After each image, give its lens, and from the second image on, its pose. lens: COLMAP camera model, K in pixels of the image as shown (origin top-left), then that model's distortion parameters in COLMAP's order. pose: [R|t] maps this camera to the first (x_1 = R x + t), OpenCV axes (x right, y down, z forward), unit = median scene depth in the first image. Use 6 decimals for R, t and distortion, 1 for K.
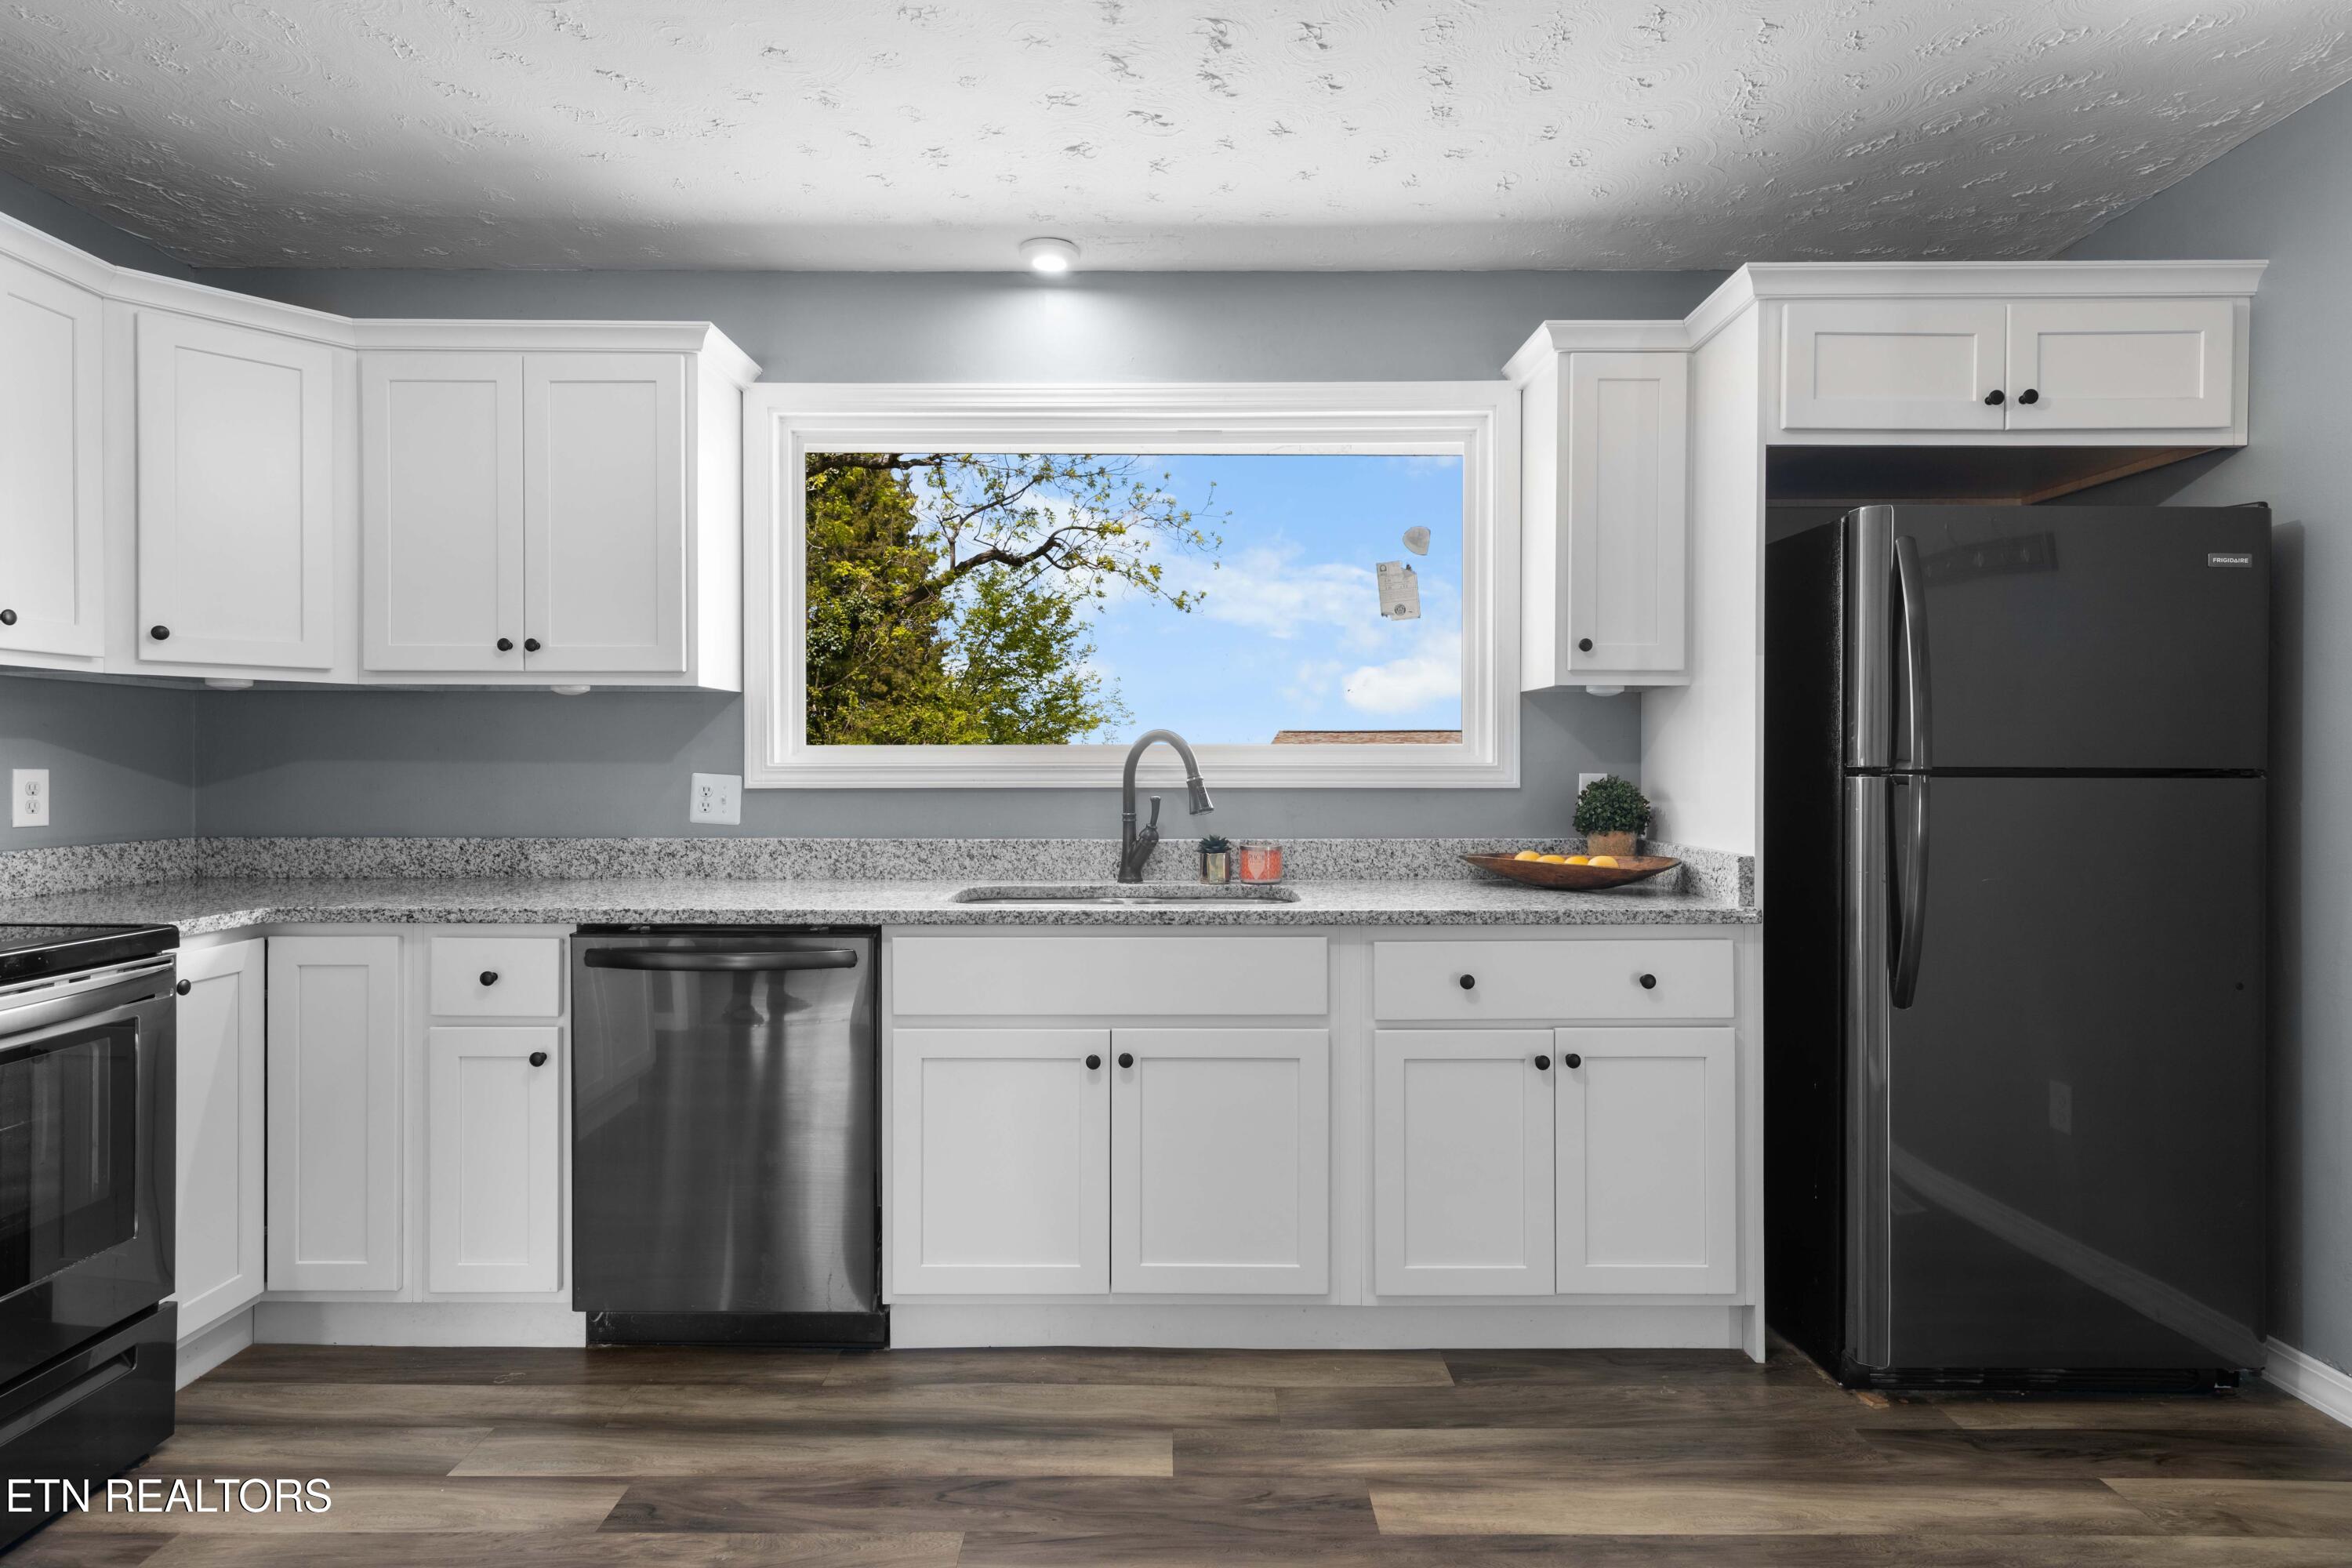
lens RADIAL K [[1237.8, 0, 1185.4], [0, 1237.8, 786.7], [0, 0, 1]] dist [0.006199, 0.000979]
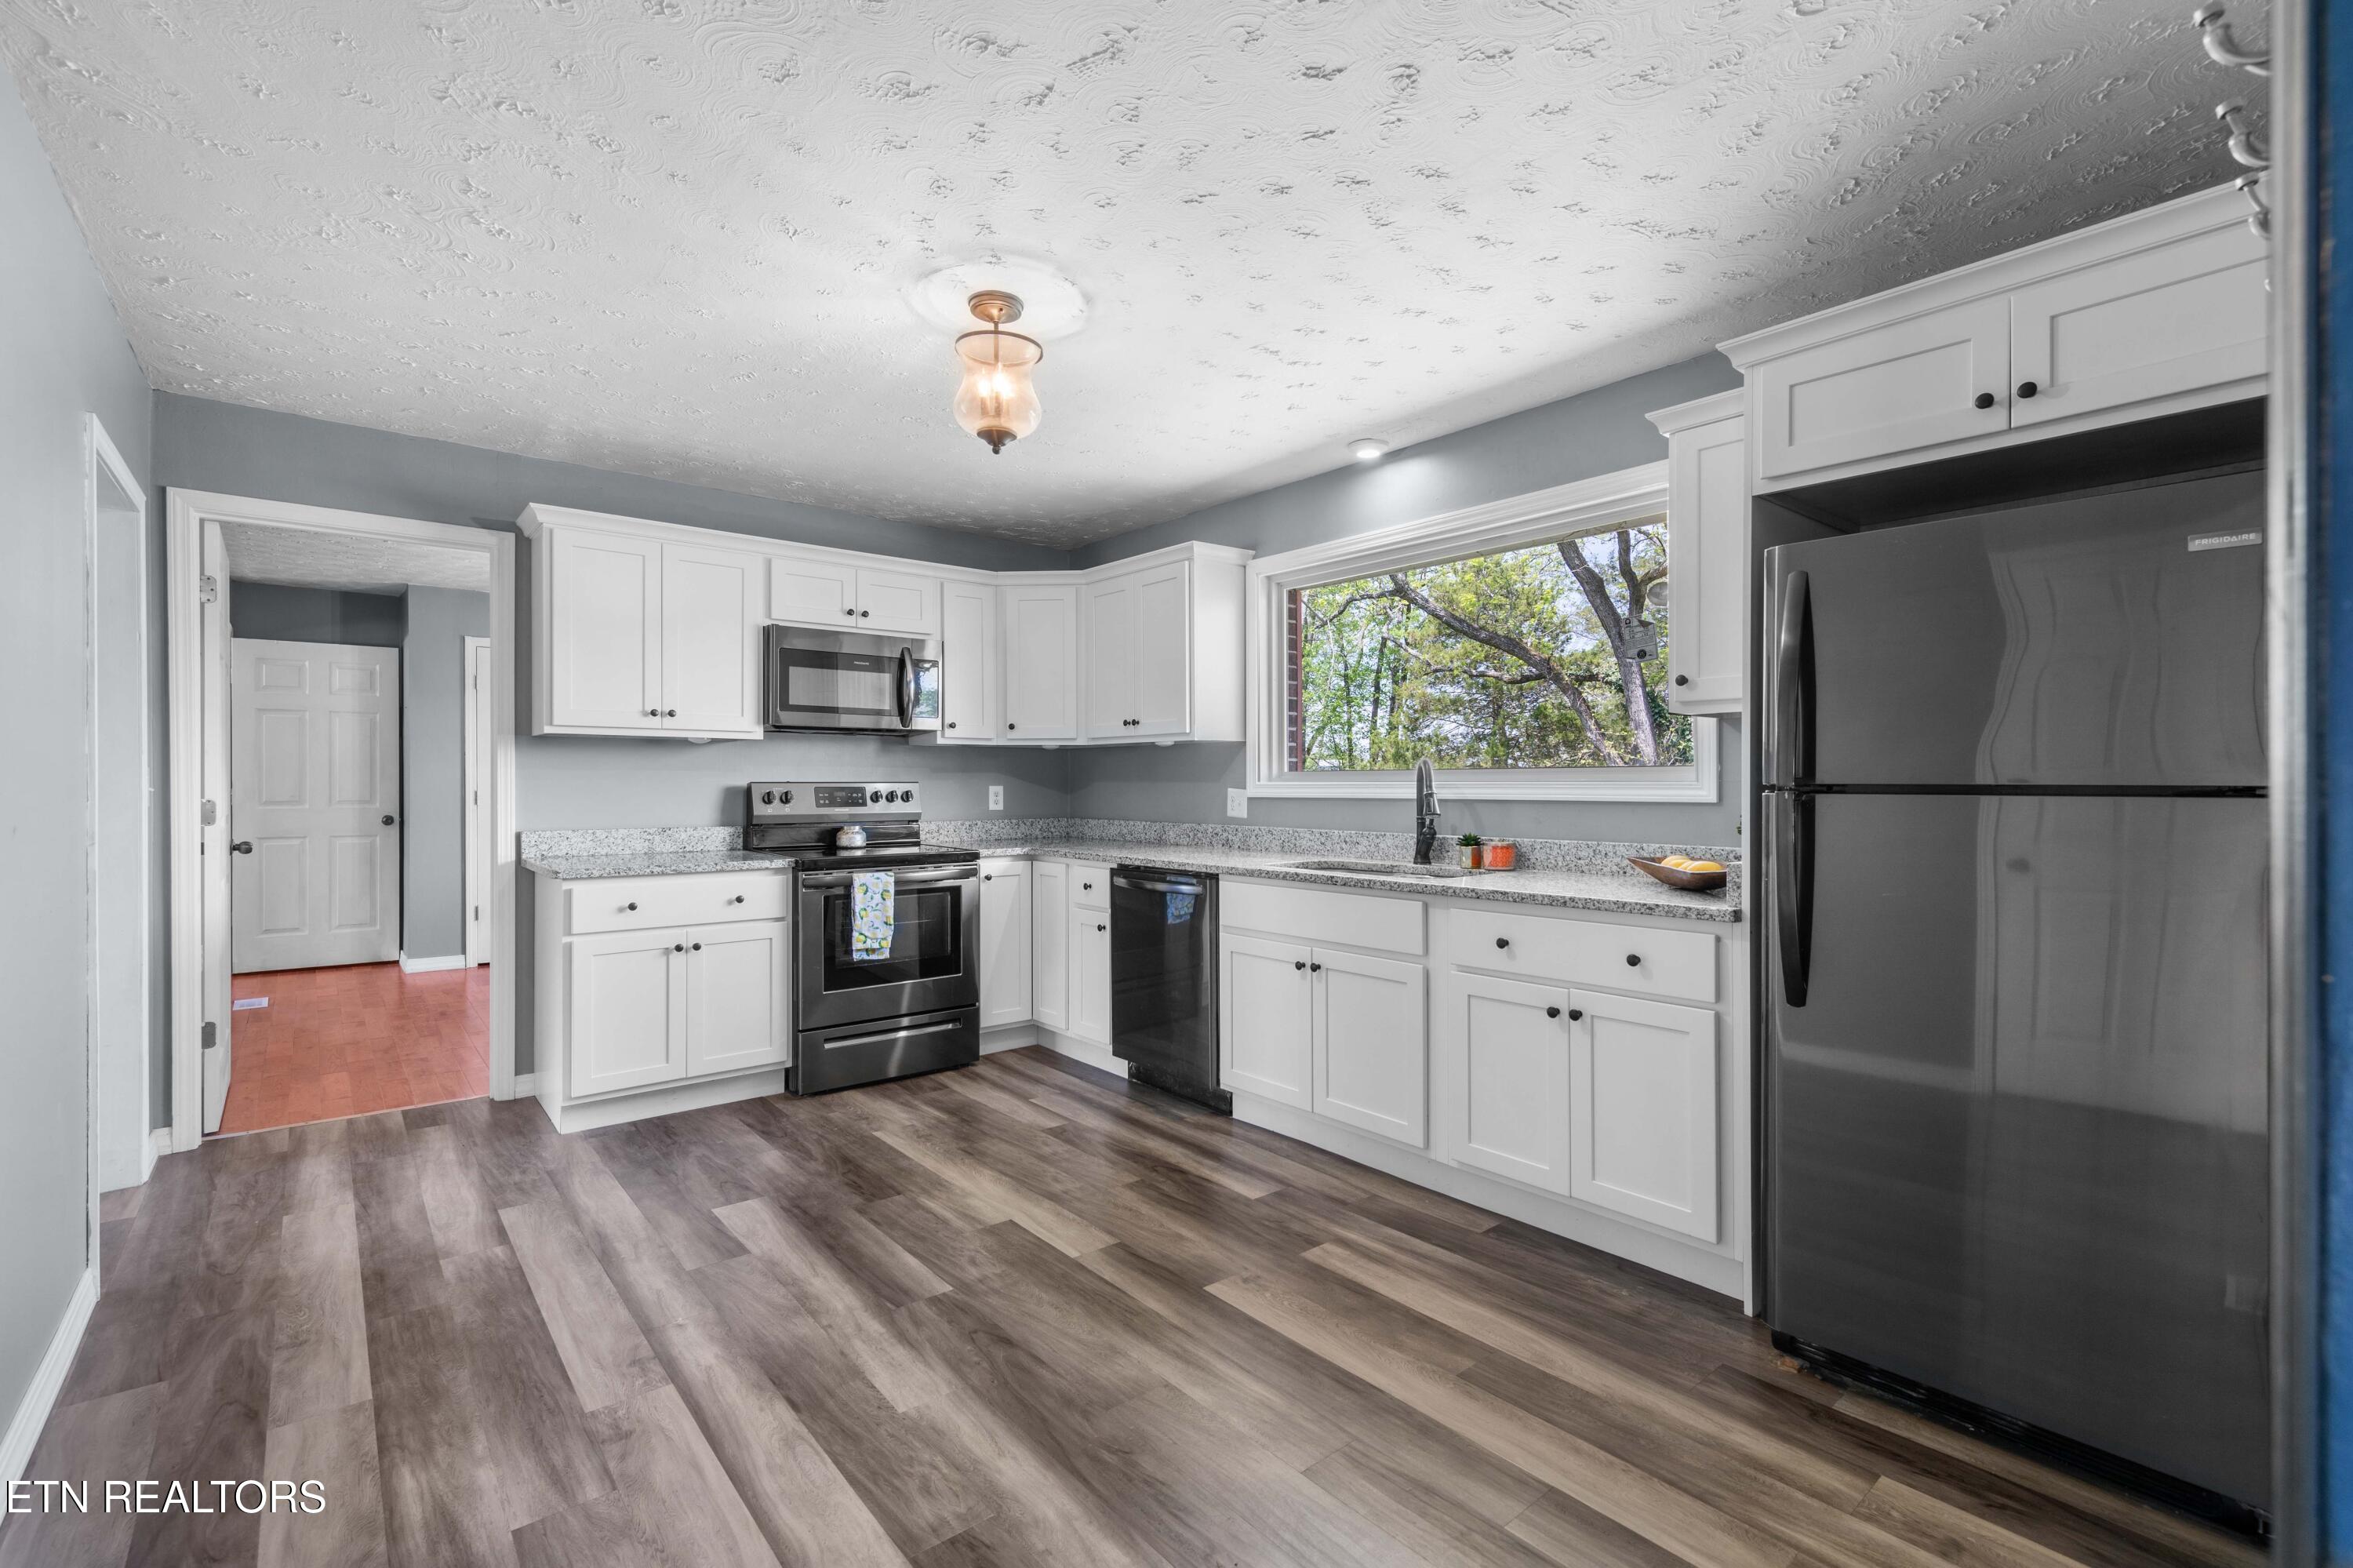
lens RADIAL K [[1049.1, 0, 1186.4], [0, 1049.1, 809.7], [0, 0, 1]] dist [0.008481, -0.000636]
pose [[0.642430, 0.017573, -0.766143, 0.864611], [-0.011400, 0.999846, 0.013375, 0.000253], [0.766260, 0.000142, 0.642531, -0.001205]]
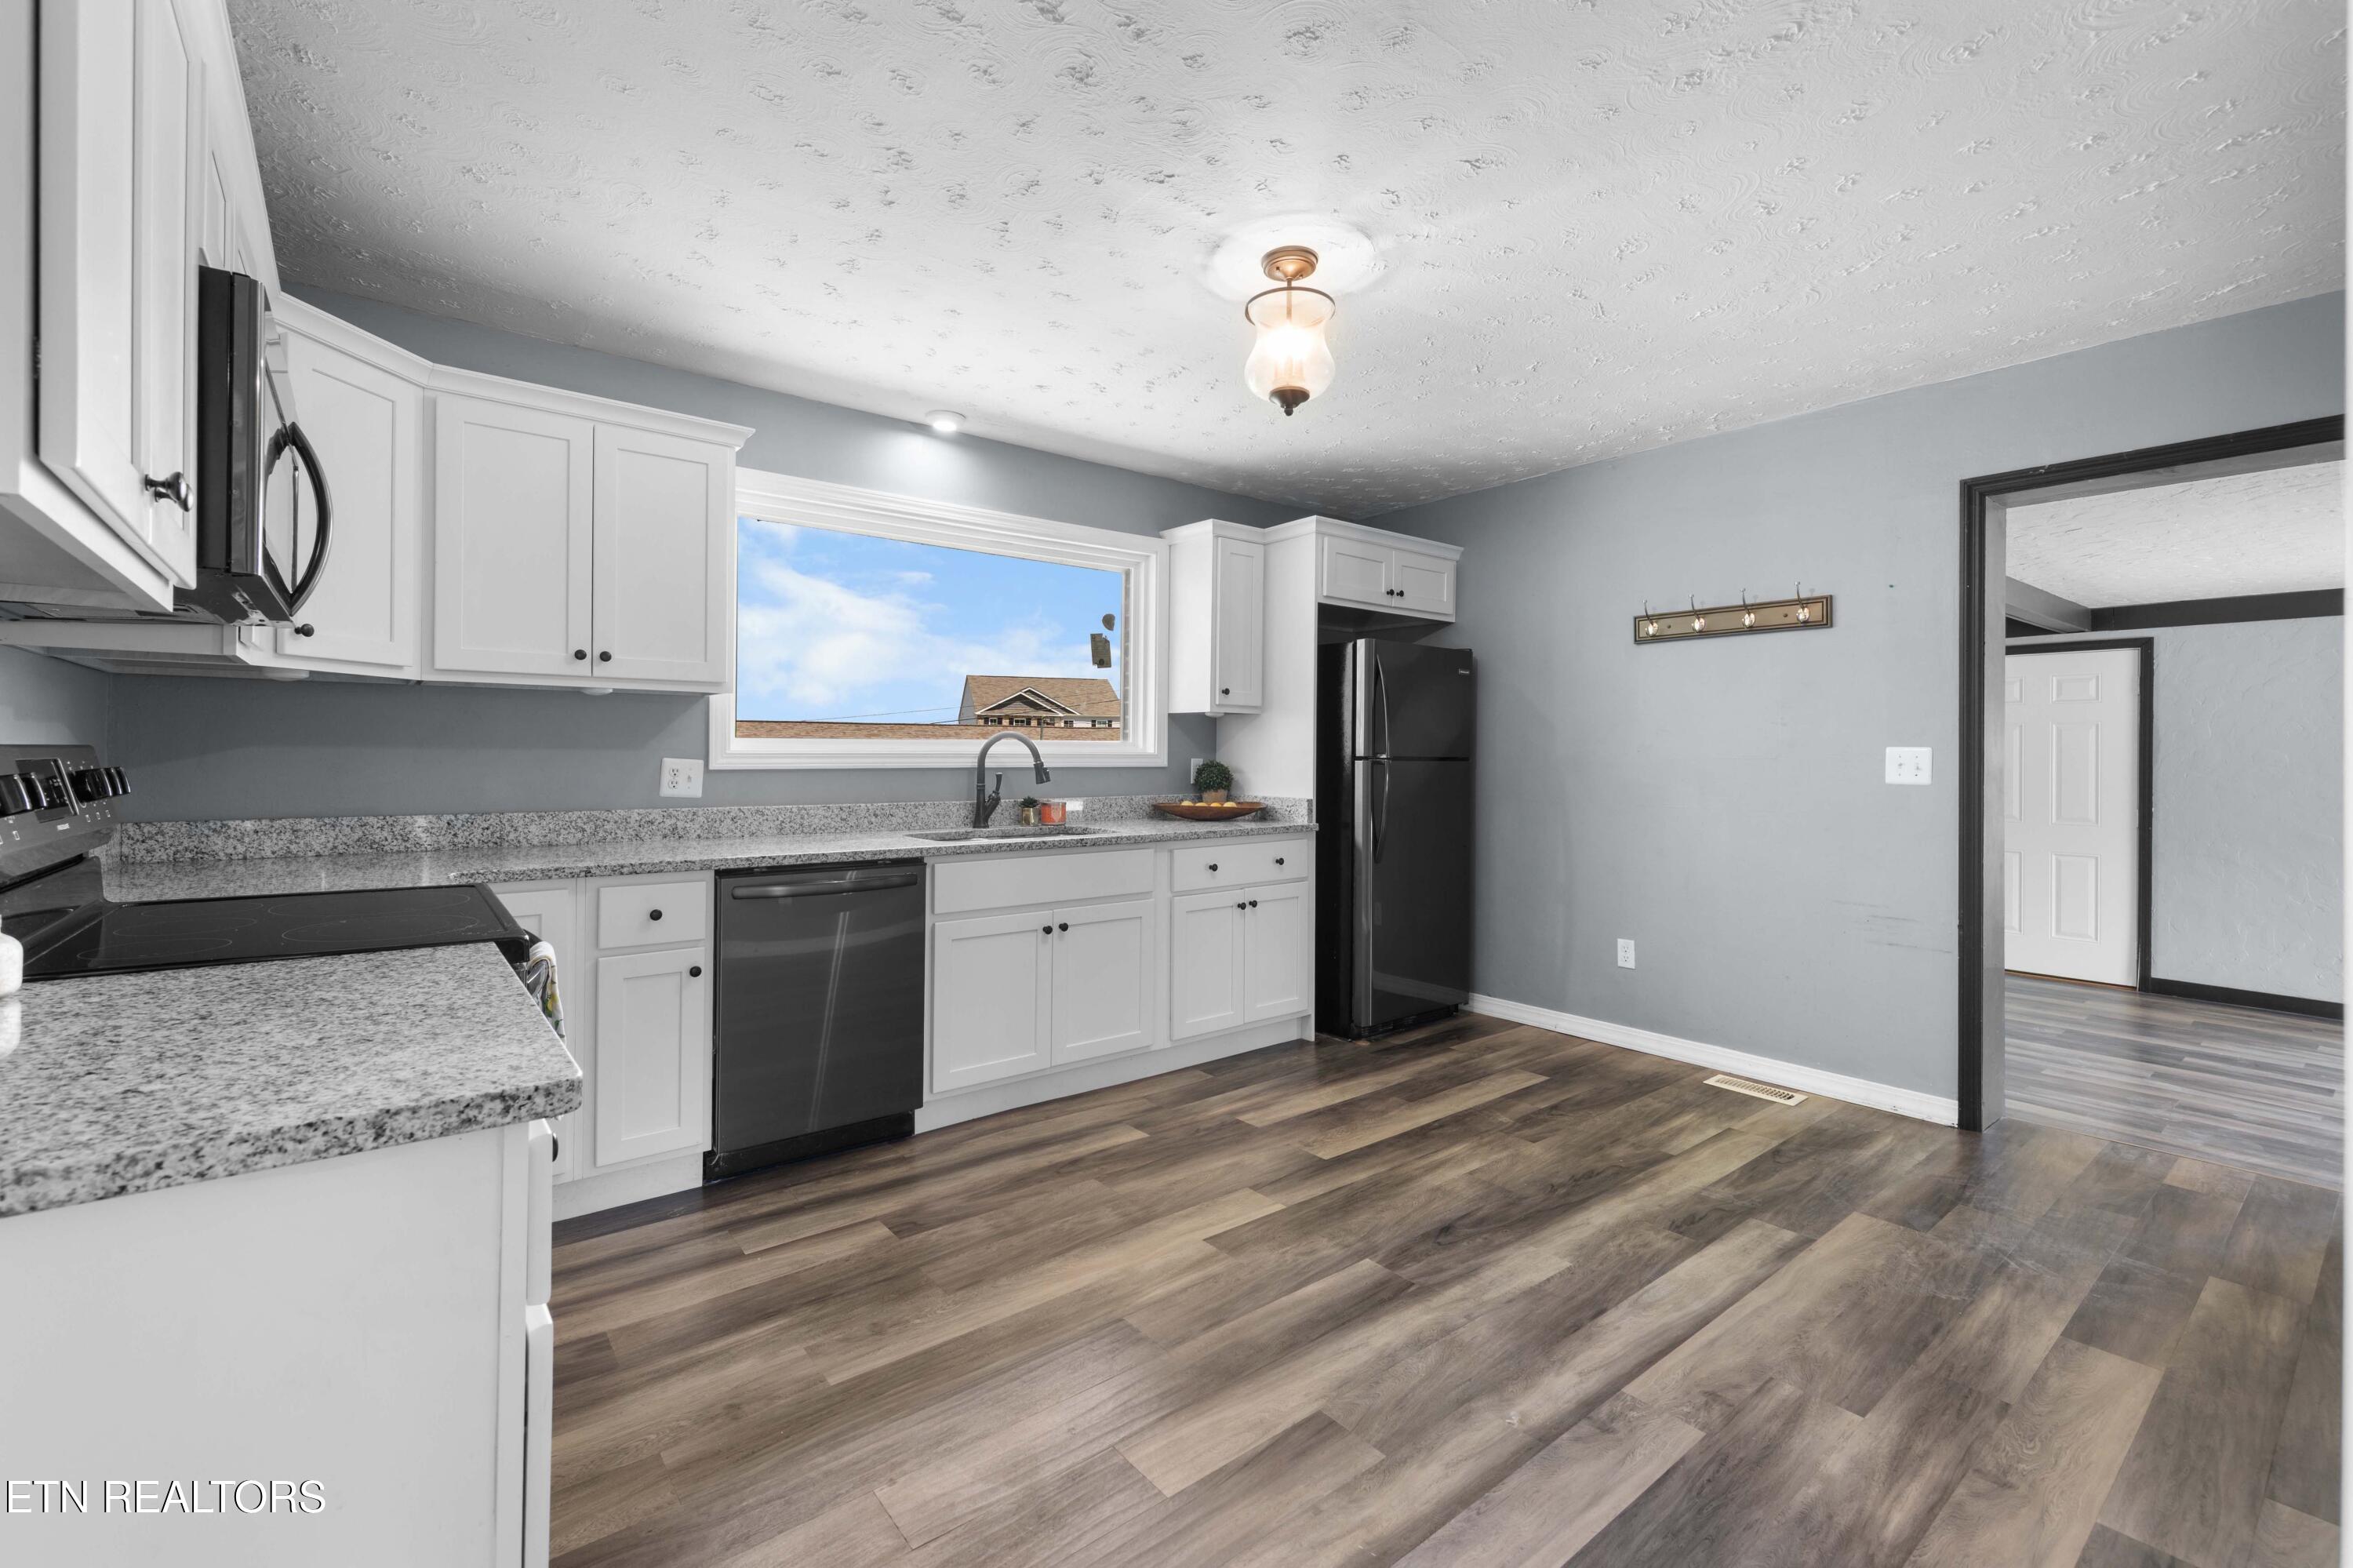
lens RADIAL K [[981.0, 0, 1163.1], [0, 981.0, 775.0], [0, 0, 1]] dist [0.005238, -0.000244]
pose [[0.788088, -0.009698, 0.615486, -0.755323], [0.004288, 0.999938, 0.010265, -0.002156], [-0.615547, -0.005451, 0.788081, -0.146405]]
